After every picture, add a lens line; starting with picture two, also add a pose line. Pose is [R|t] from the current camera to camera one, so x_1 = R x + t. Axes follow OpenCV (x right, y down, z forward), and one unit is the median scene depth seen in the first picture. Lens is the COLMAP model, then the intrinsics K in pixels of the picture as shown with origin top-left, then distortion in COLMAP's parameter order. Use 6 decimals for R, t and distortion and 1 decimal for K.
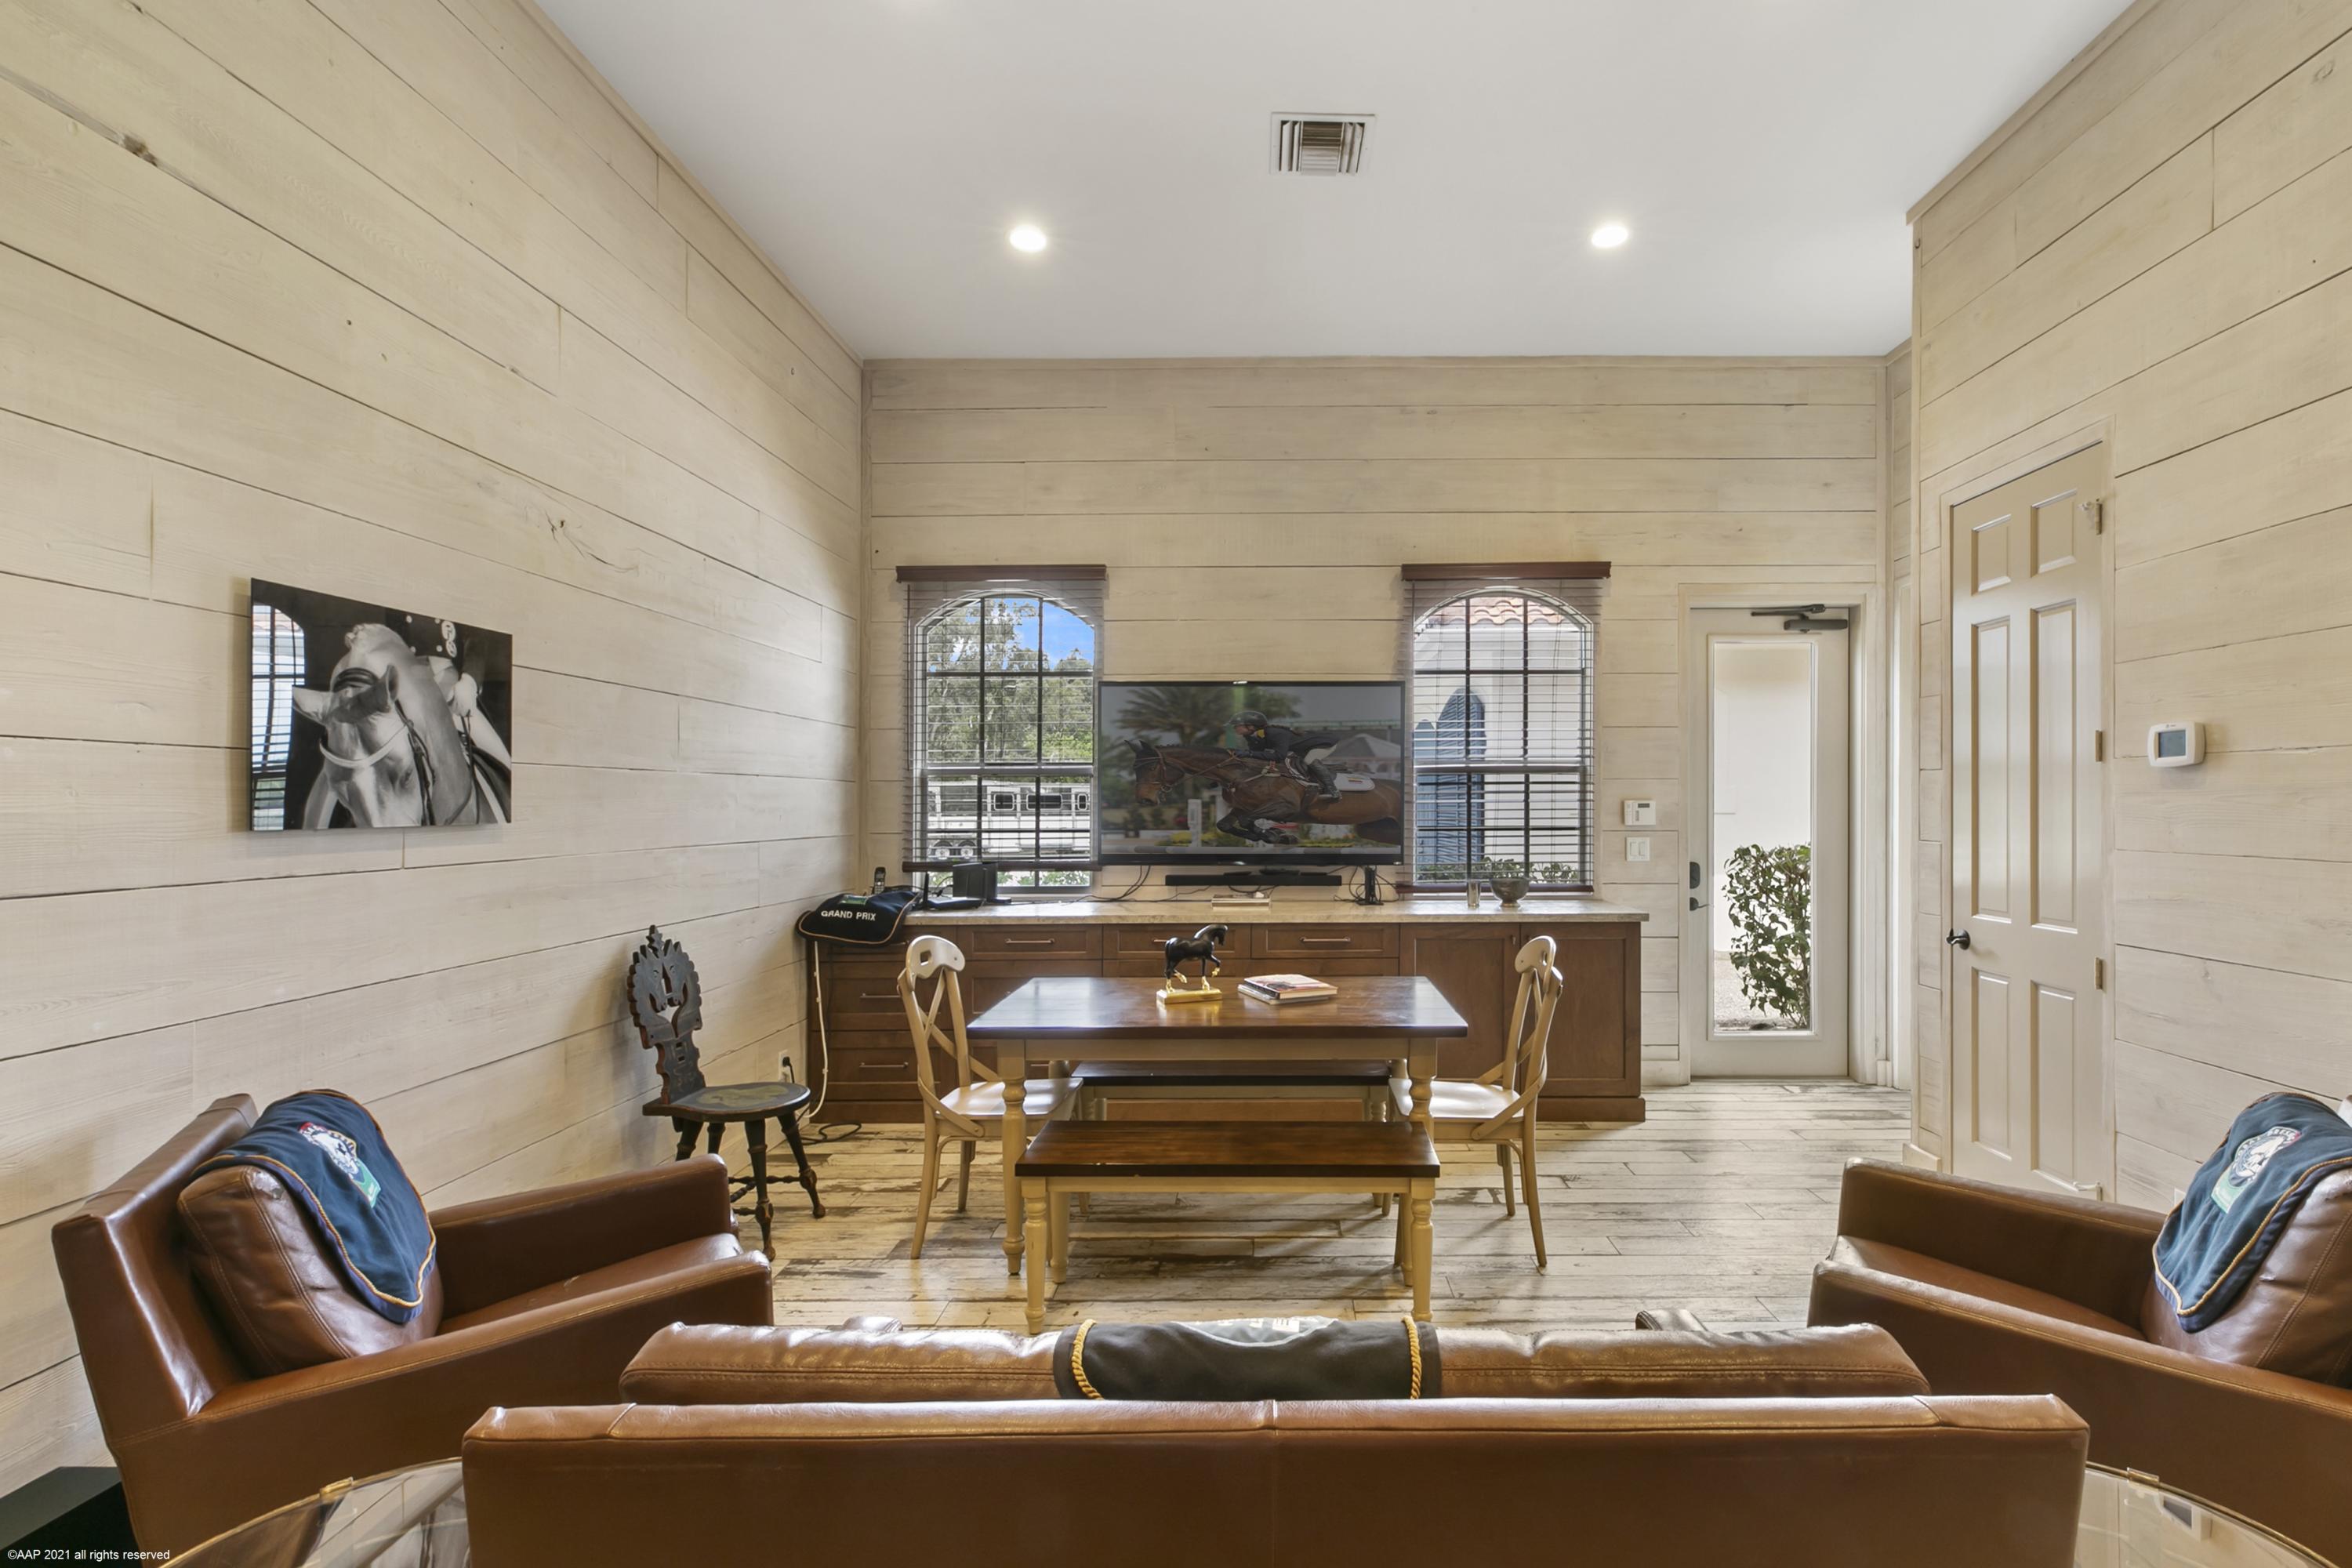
lens RADIAL K [[1115.8, 0, 1174.2], [0, 1115.8, 800.3], [0, 0, 1]] dist [0.009346, 0.000218]
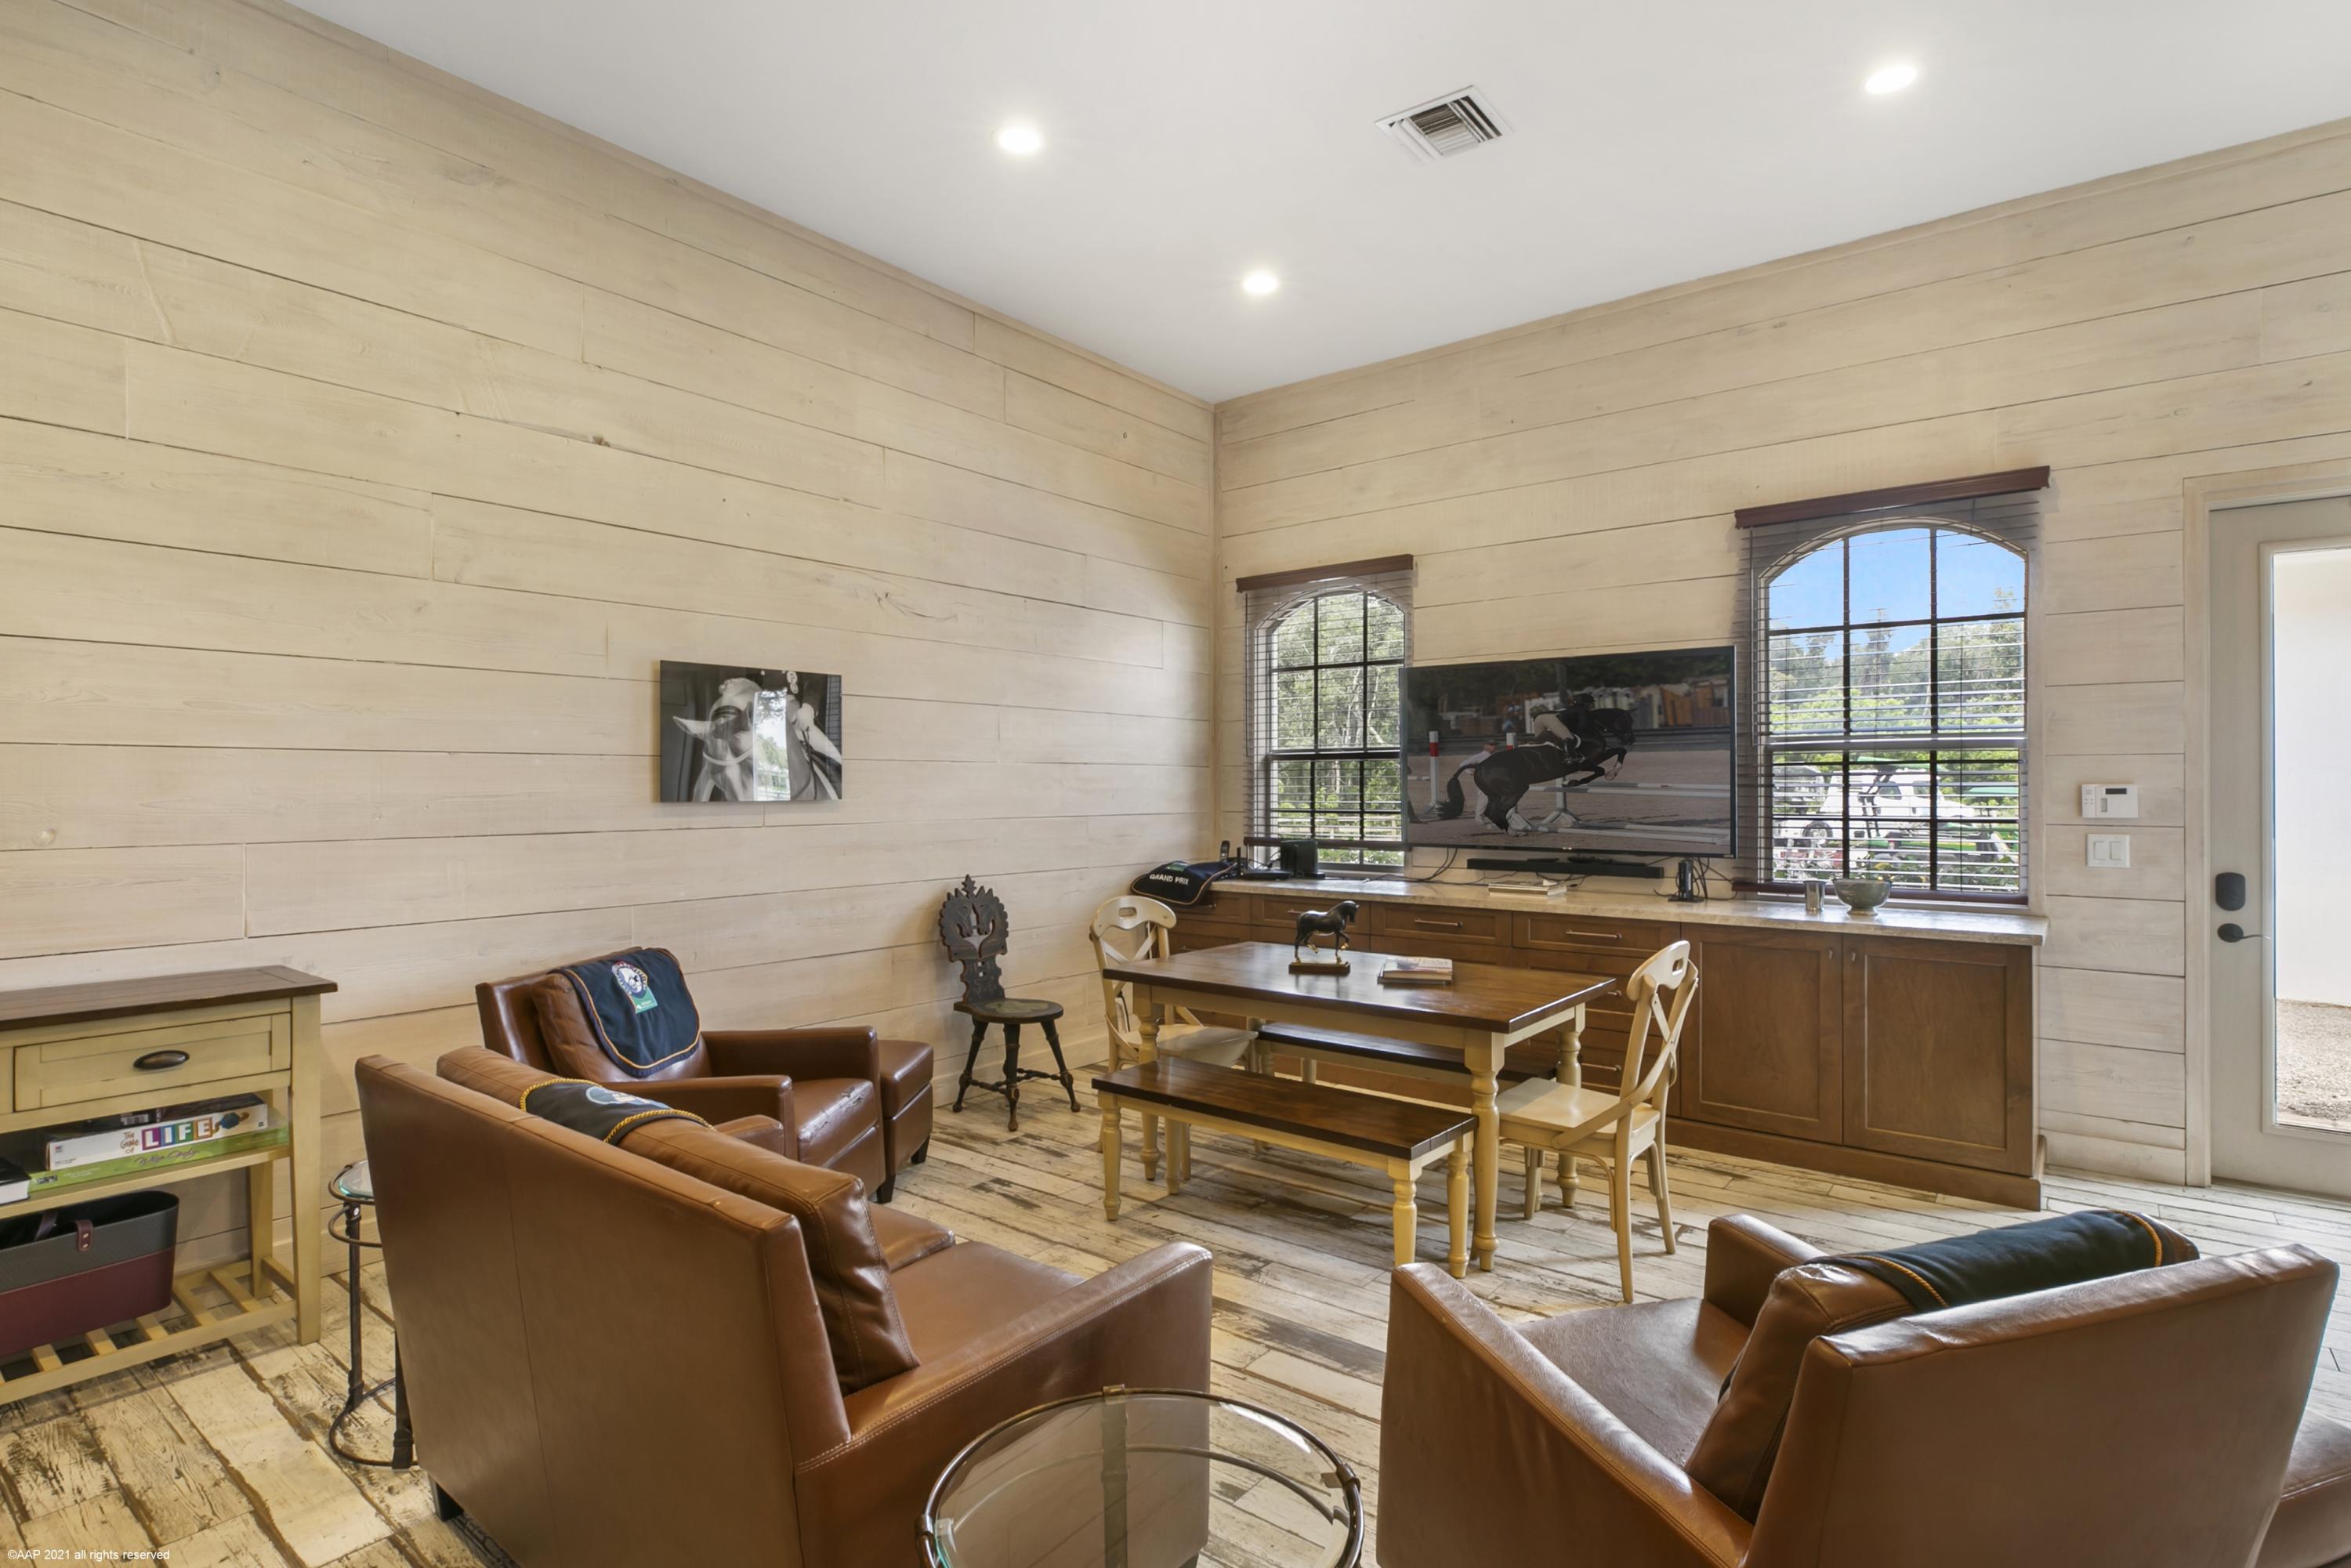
lens RADIAL K [[1150.1, 0, 1175.5], [0, 1150.1, 784.0], [0, 0, 1]] dist [-0.000817, -0.000191]
pose [[0.785267, 0.002101, -0.619154, 0.450749], [0.000797, 0.999990, 0.004405, -0.004278], [0.619157, -0.003953, 0.785257, 0.034932]]
